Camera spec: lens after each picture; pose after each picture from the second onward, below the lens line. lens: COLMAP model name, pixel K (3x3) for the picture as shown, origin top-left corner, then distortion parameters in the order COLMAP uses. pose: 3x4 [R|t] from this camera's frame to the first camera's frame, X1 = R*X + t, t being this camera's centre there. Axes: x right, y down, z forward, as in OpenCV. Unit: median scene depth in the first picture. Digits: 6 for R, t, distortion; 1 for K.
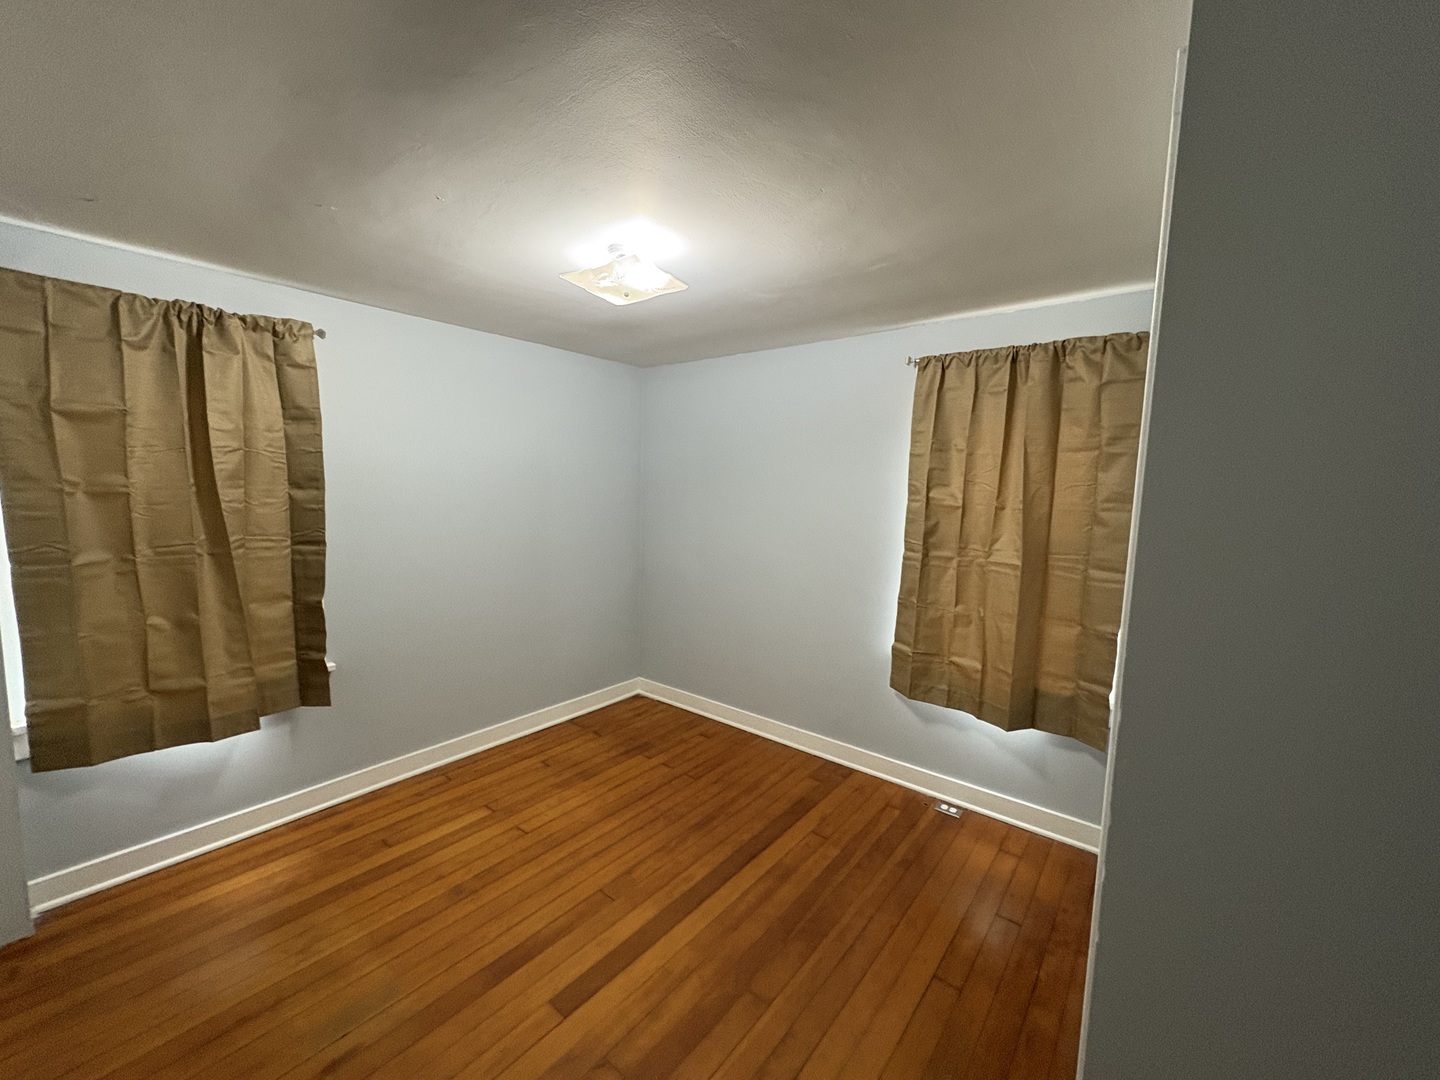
lens RADIAL K [[569.8, 0, 717.8], [0, 569.8, 540.8], [0, 0, 1]] dist [-0.000881, 0.000003]
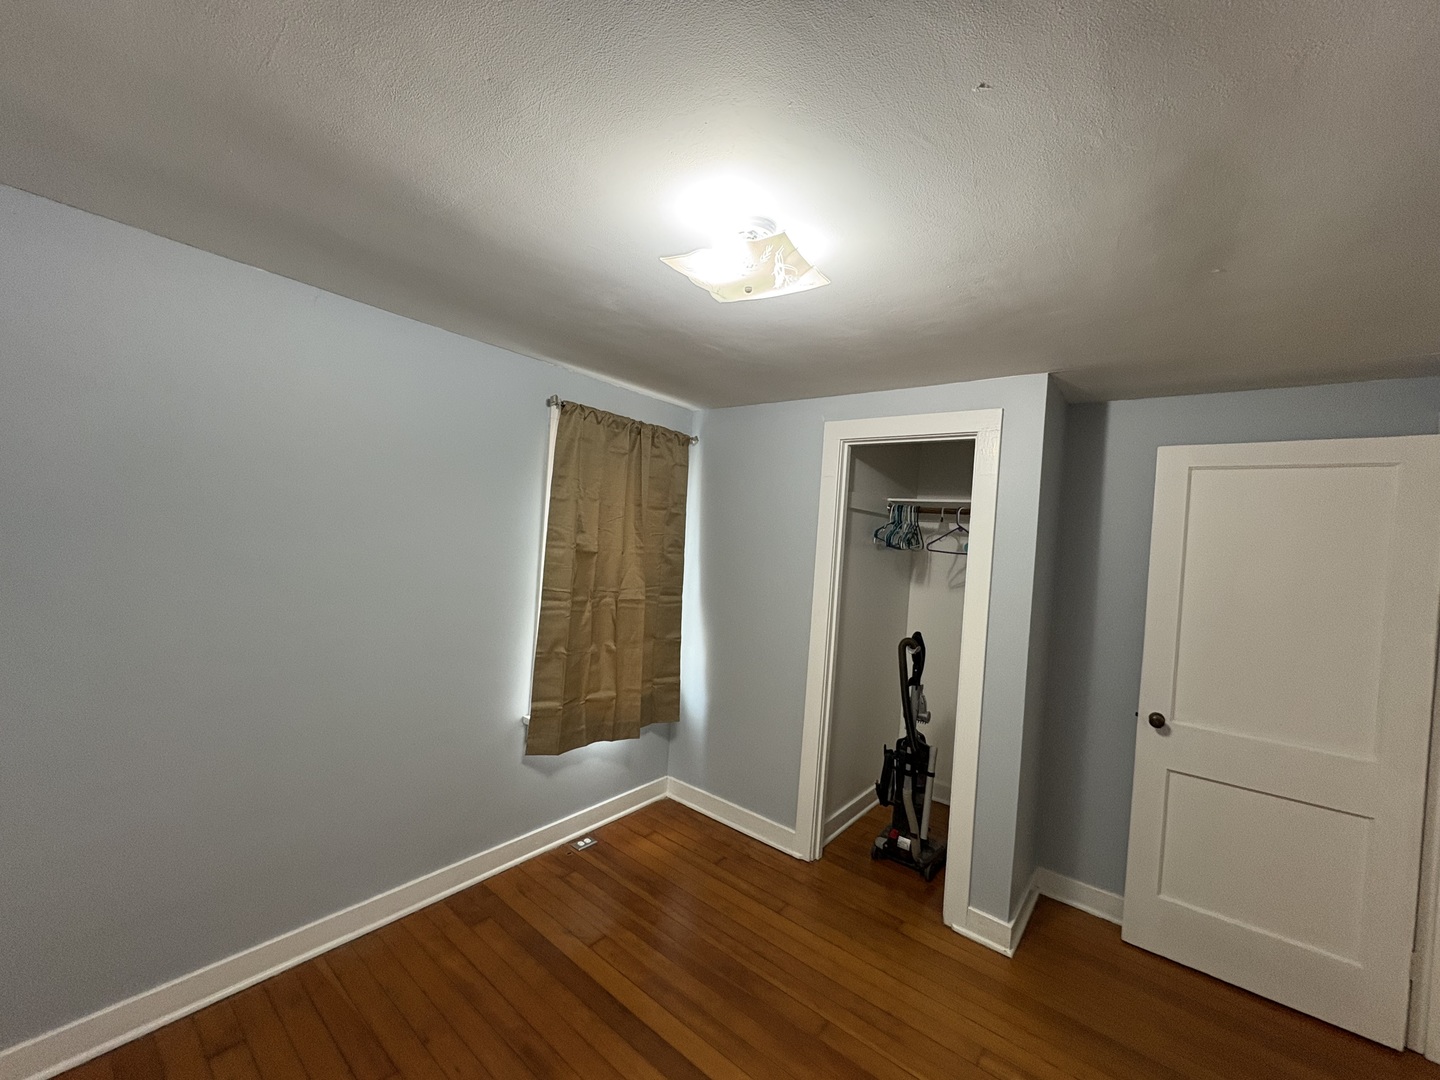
lens RADIAL K [[569.8, 0, 717.8], [0, 569.8, 540.8], [0, 0, 1]] dist [-0.000881, 0.000003]
pose [[-0.002991, -0.028912, 0.999577, -0.633629], [0.032094, 0.999064, 0.028993, -0.103665], [-0.999480, 0.032167, -0.002061, 0.758556]]
